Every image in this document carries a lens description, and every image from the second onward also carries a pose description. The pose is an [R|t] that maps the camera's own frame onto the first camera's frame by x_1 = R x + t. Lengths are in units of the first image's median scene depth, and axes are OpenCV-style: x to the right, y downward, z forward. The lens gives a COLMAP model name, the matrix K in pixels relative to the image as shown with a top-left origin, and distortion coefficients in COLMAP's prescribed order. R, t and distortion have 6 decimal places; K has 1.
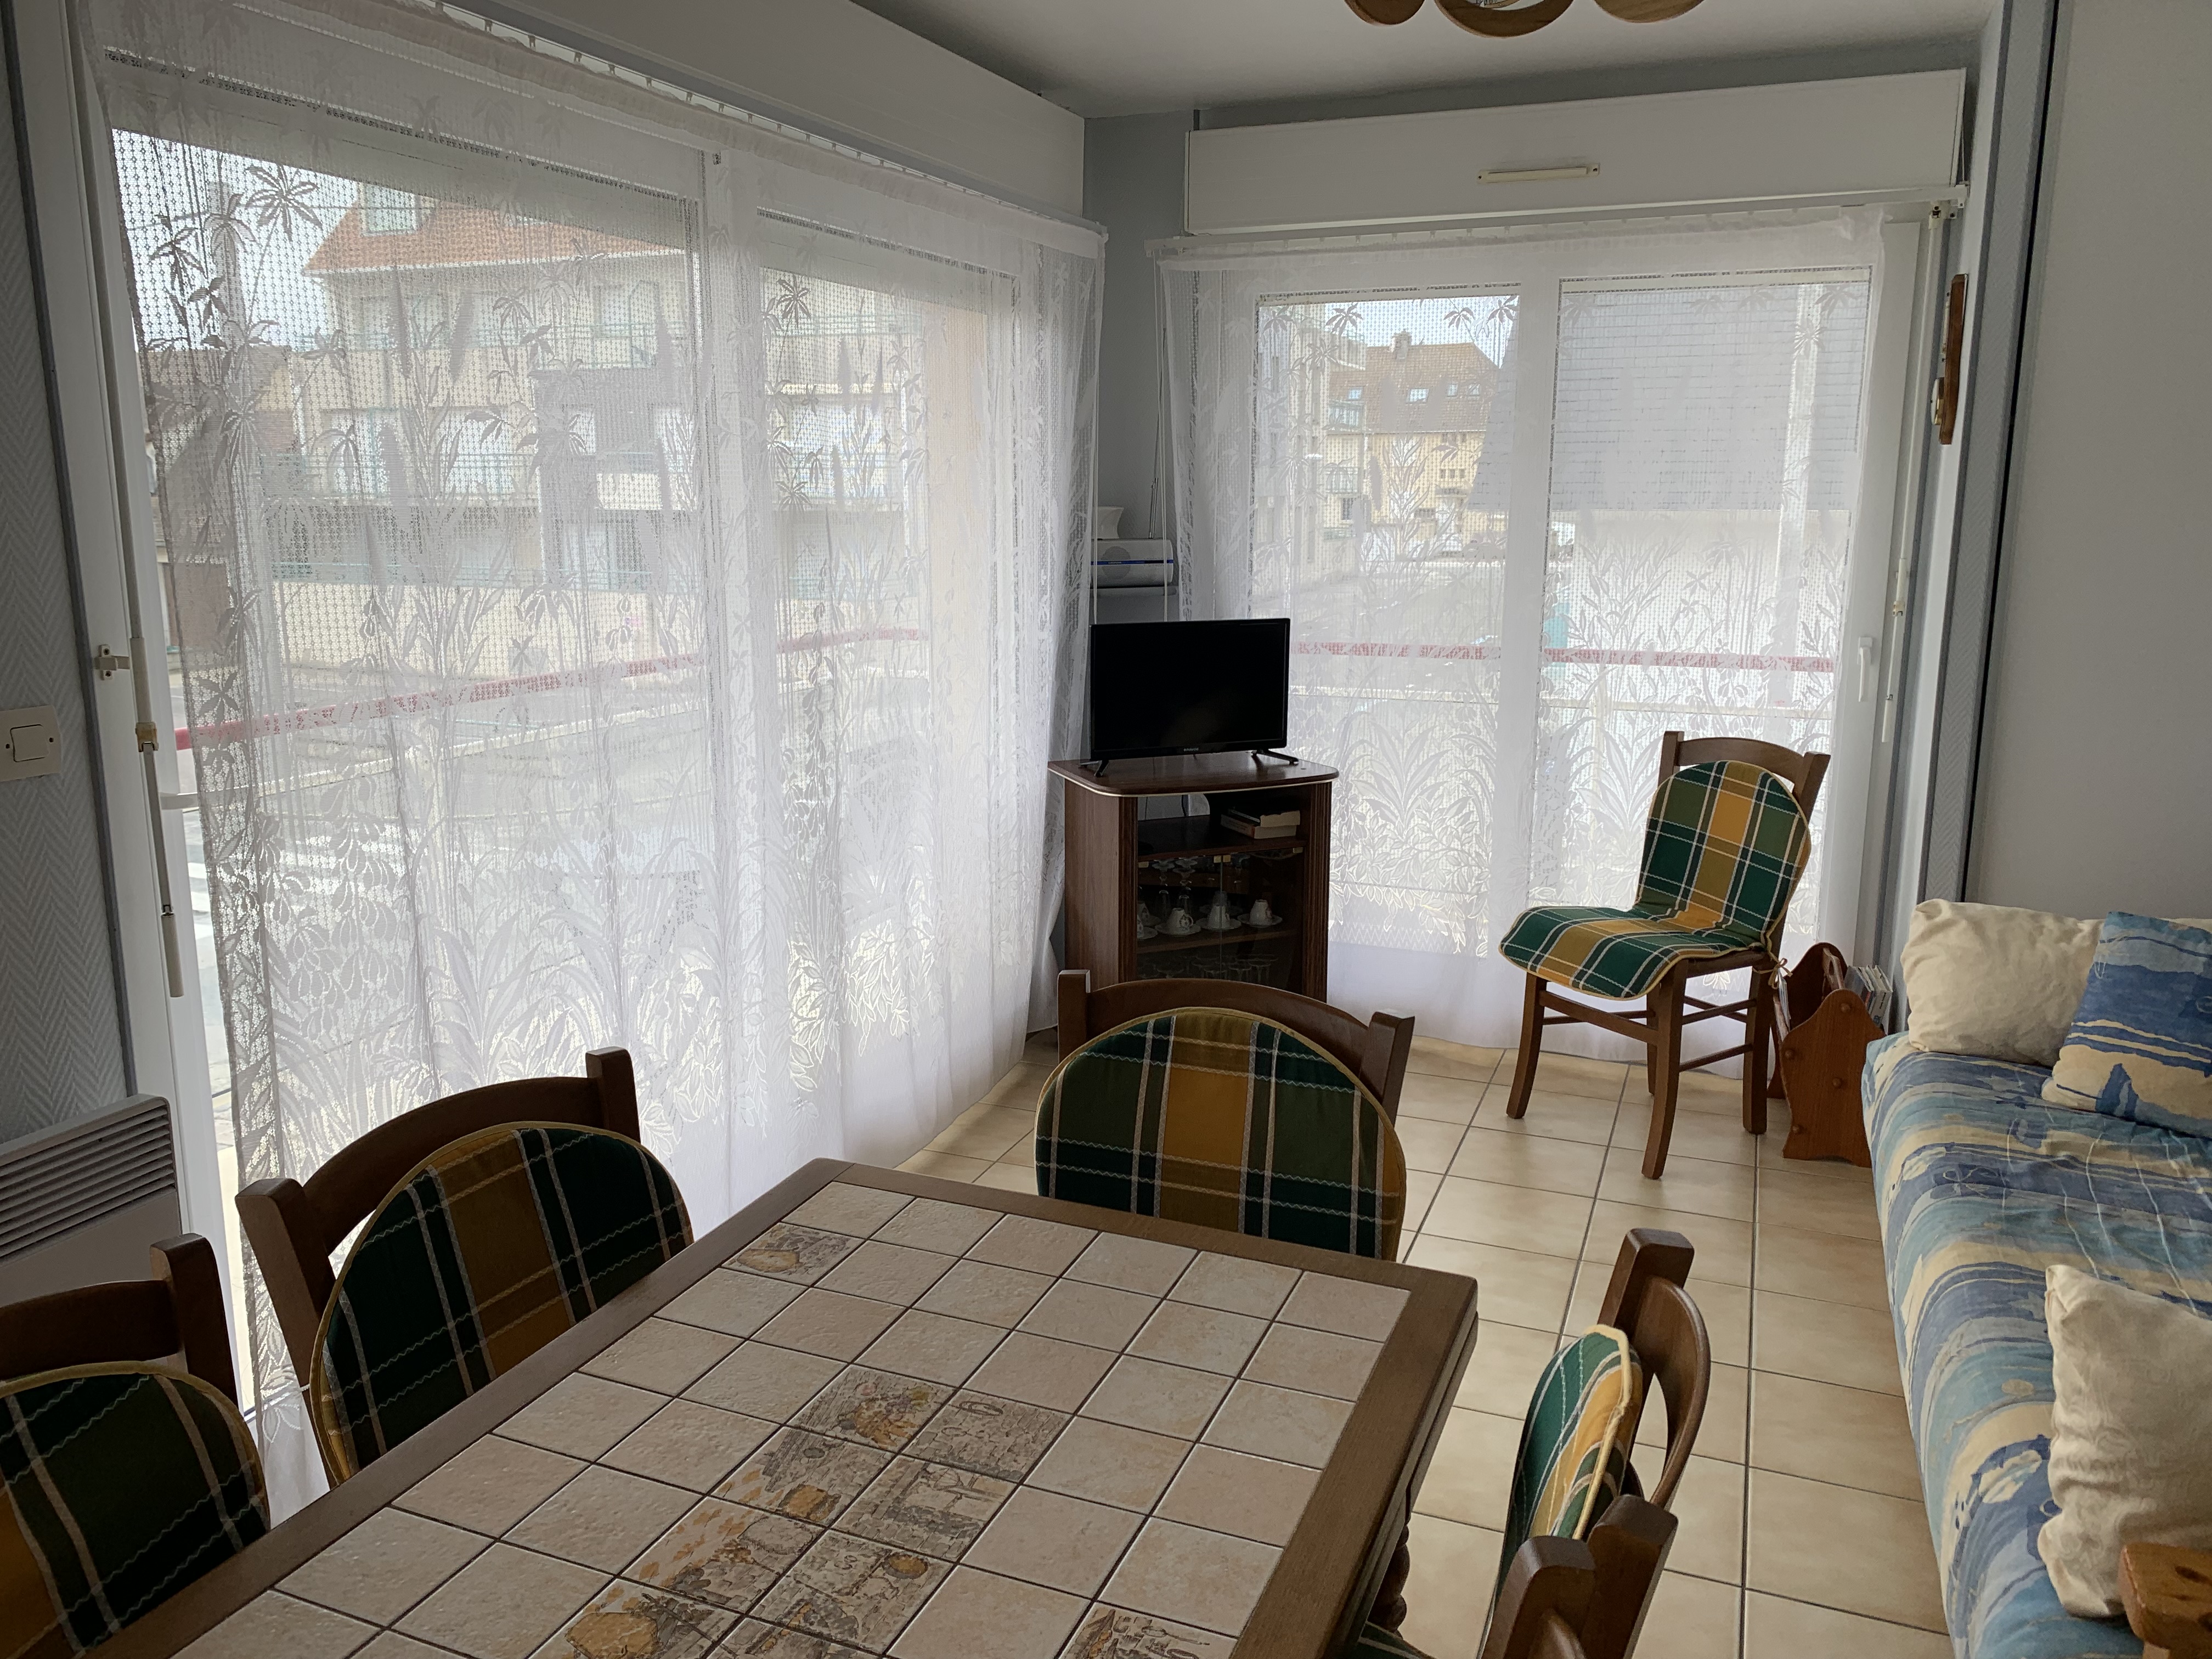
lens RADIAL K [[1662.5, 0, 1087.0], [0, 1662.5, 791.6], [0, 0, 1]] dist [0.074999, -0.110704]
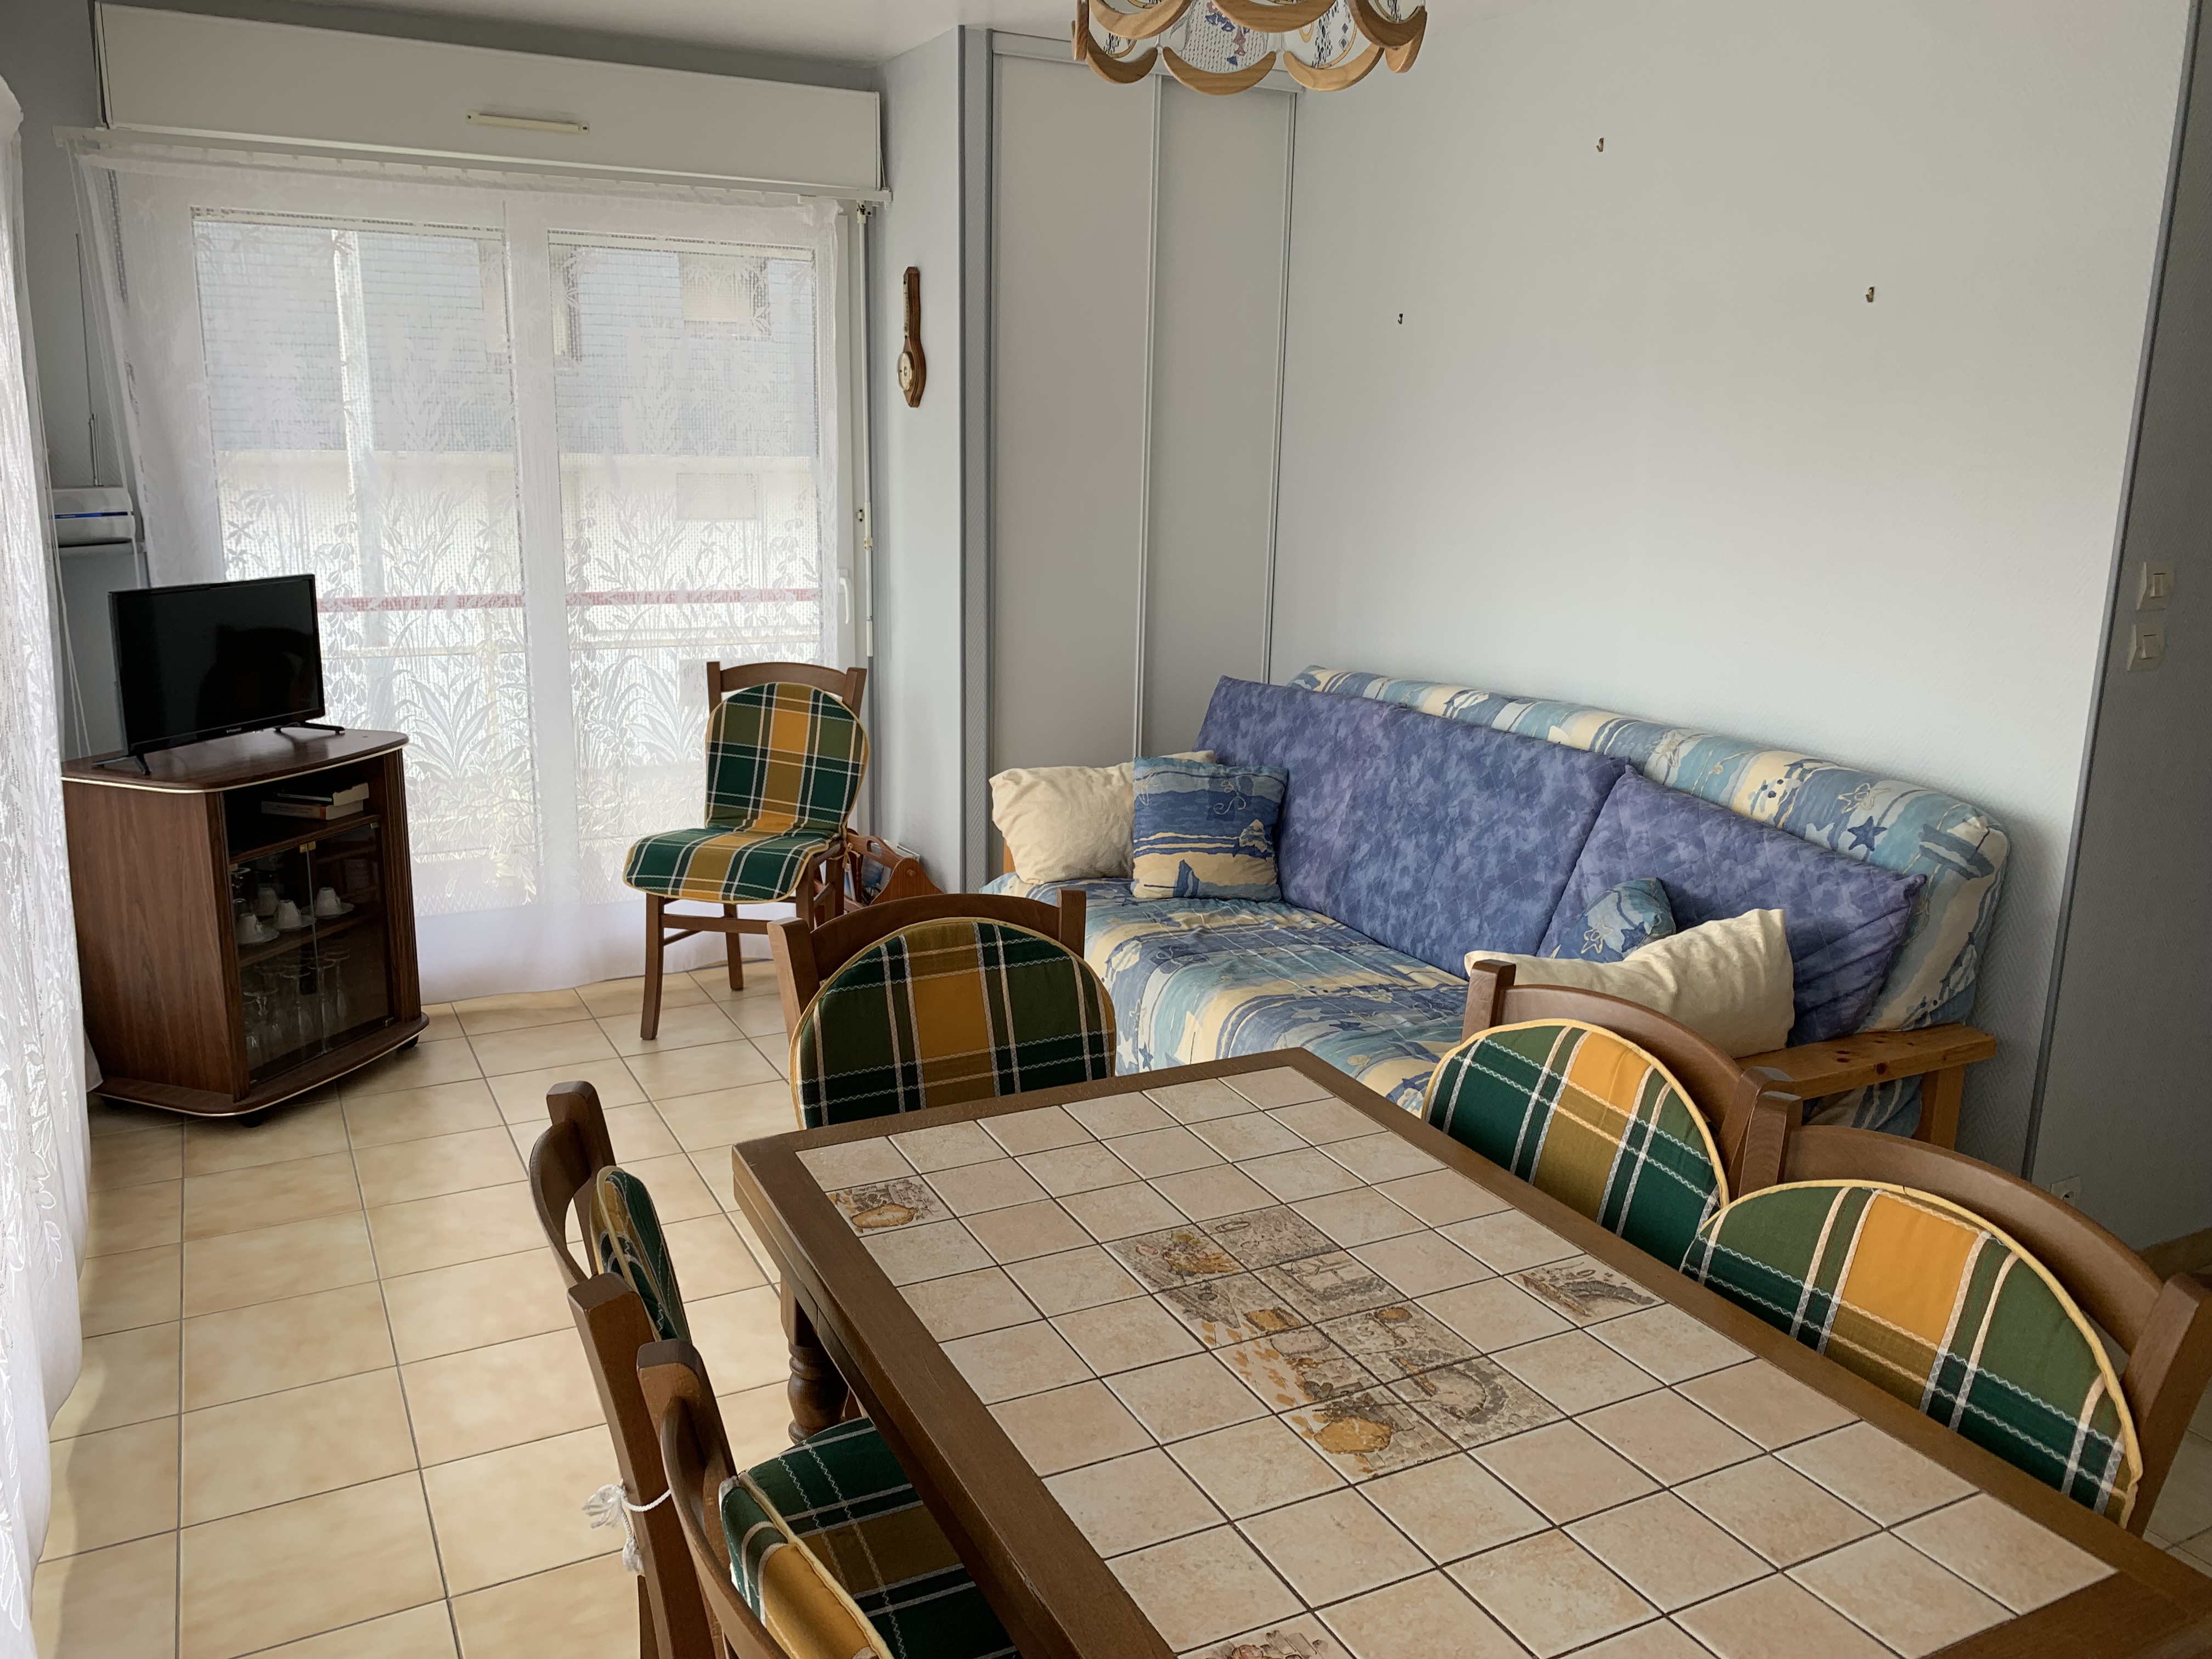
lens RADIAL K [[1662.5, 0, 1087.0], [0, 1662.5, 791.6], [0, 0, 1]] dist [0.074999, -0.110704]
pose [[0.651594, -0.144756, 0.744628, -0.357853], [0.119095, 0.988972, 0.088042, -0.021119], [-0.749161, 0.031314, 0.661648, 0.102094]]
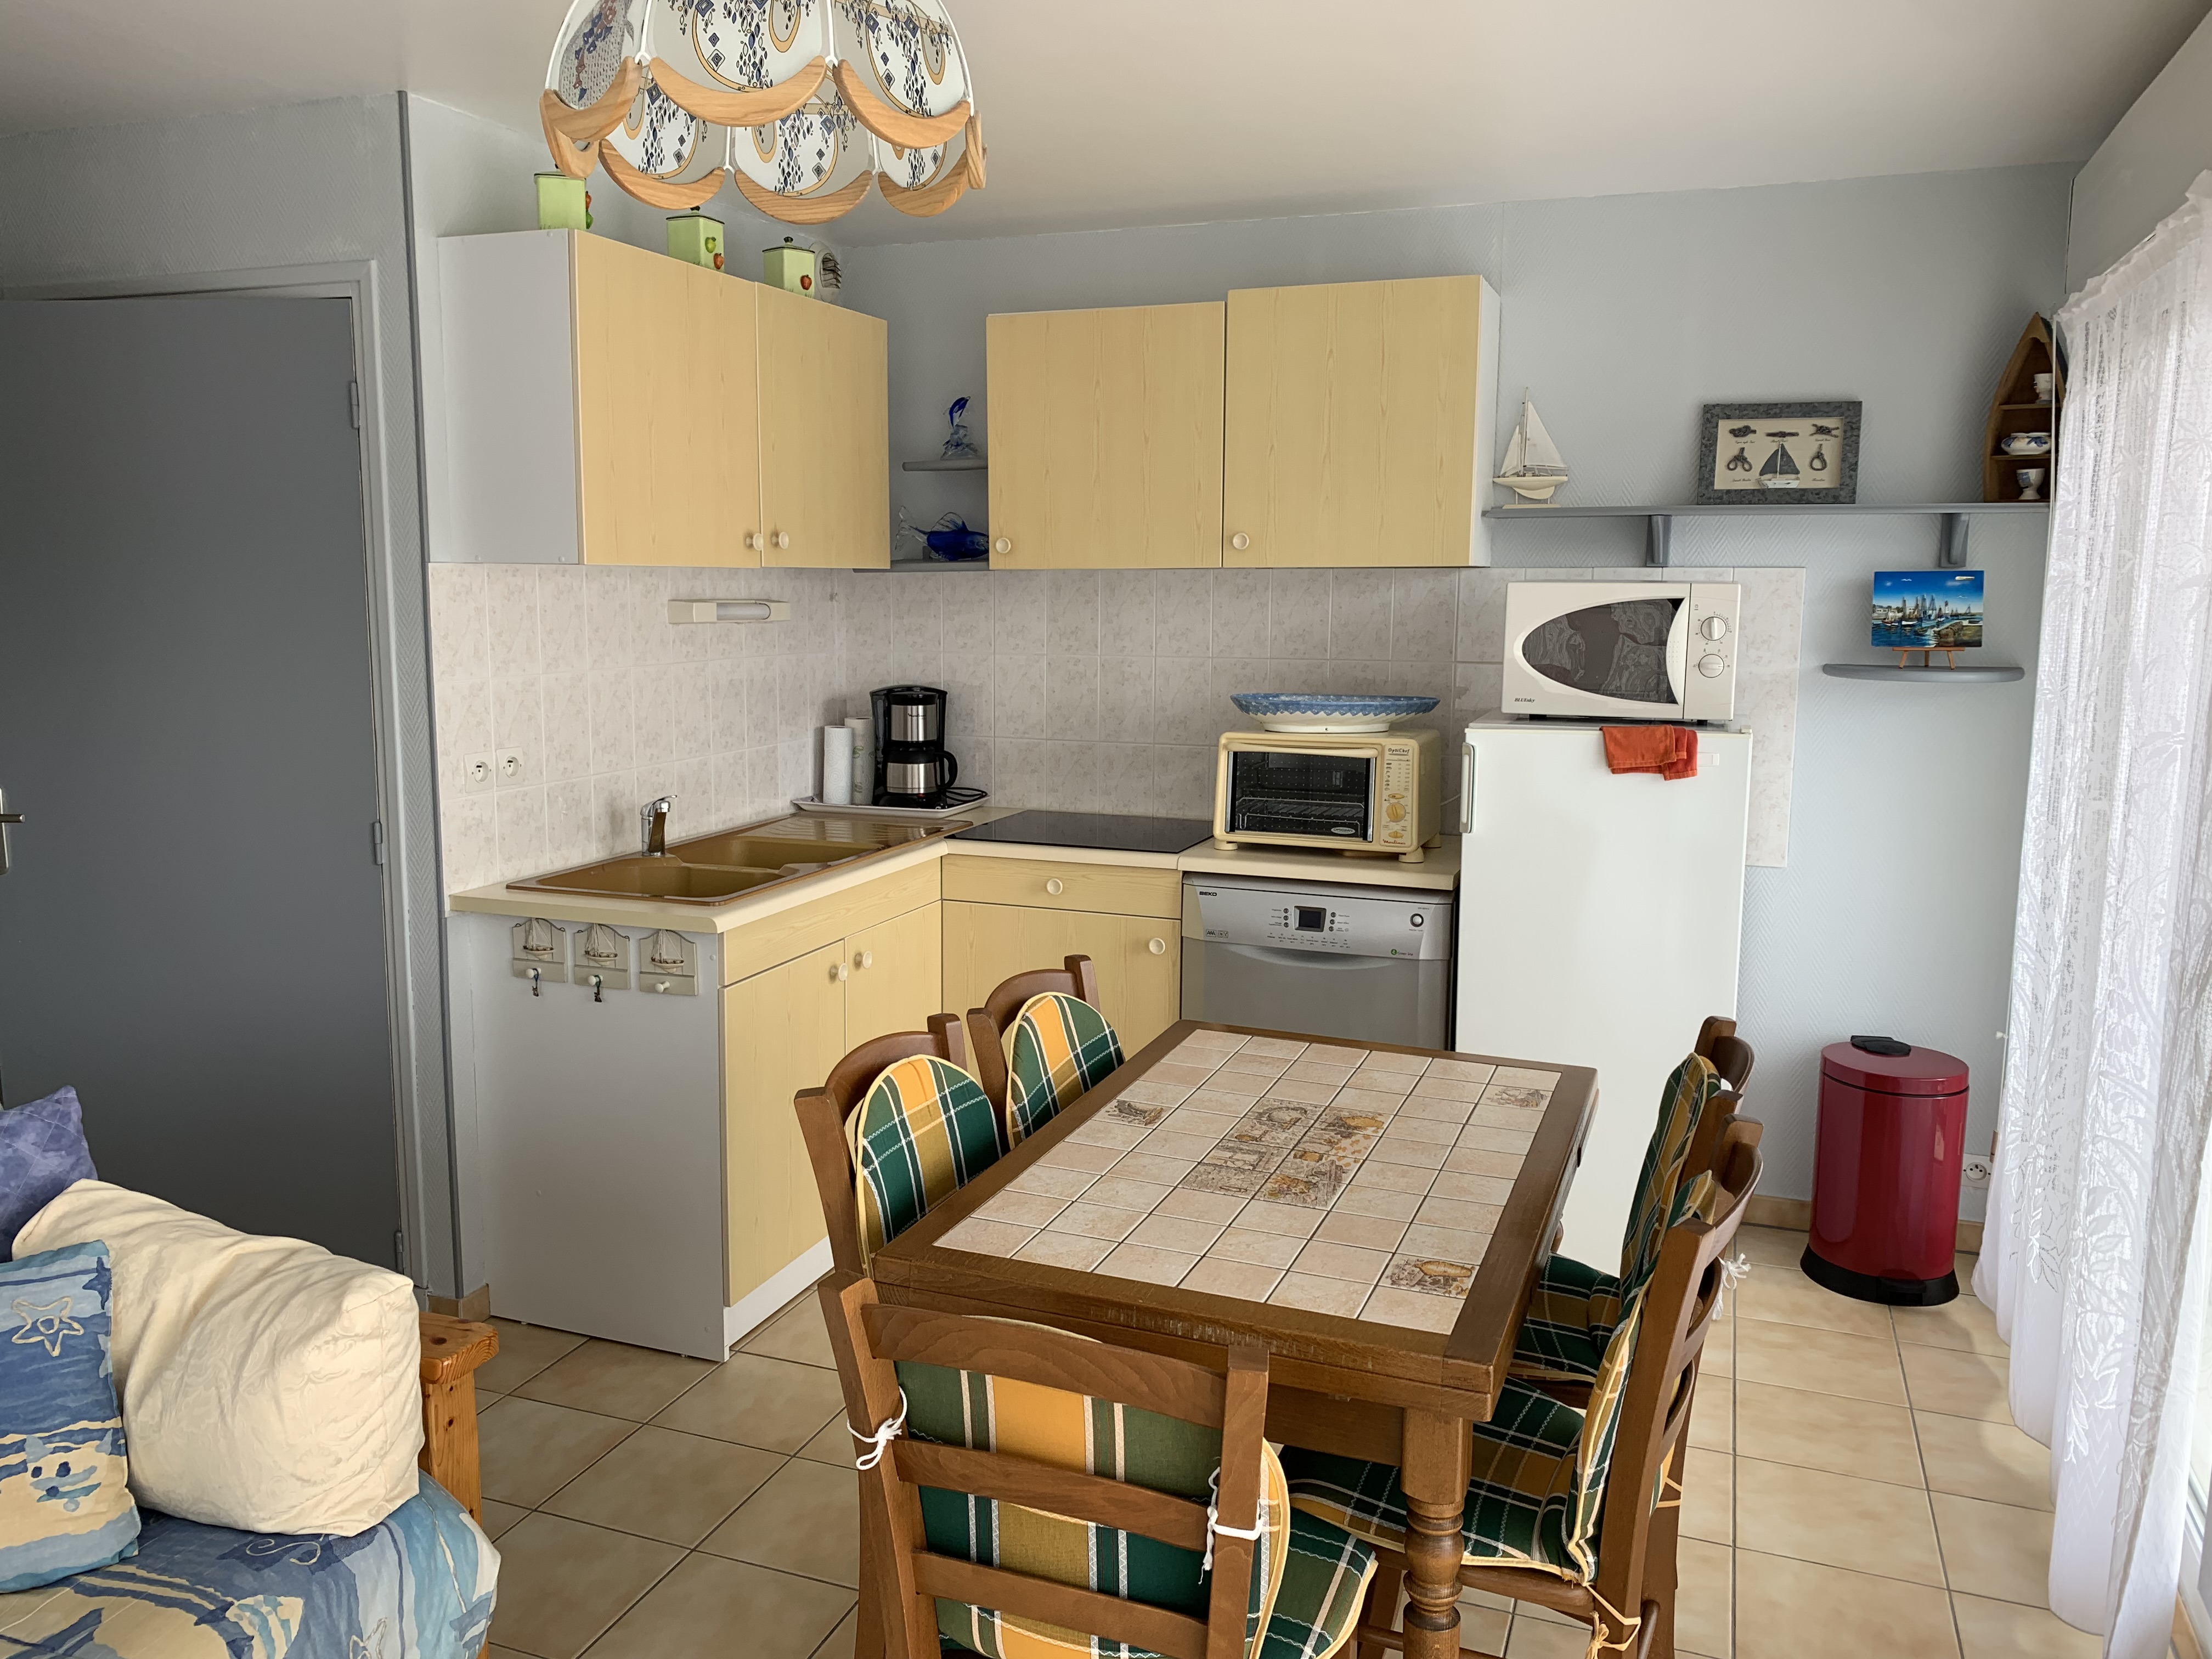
lens RADIAL K [[1697.4, 0, 1082.6], [0, 1697.4, 819.5], [0, 0, 1]] dist [0.043875, -0.046375]
pose [[-0.999843, -0.000856, -0.017687, 0.041053], [-0.006535, 0.946159, 0.323636, -0.184763], [0.016457, 0.323701, -0.946016, 0.895087]]
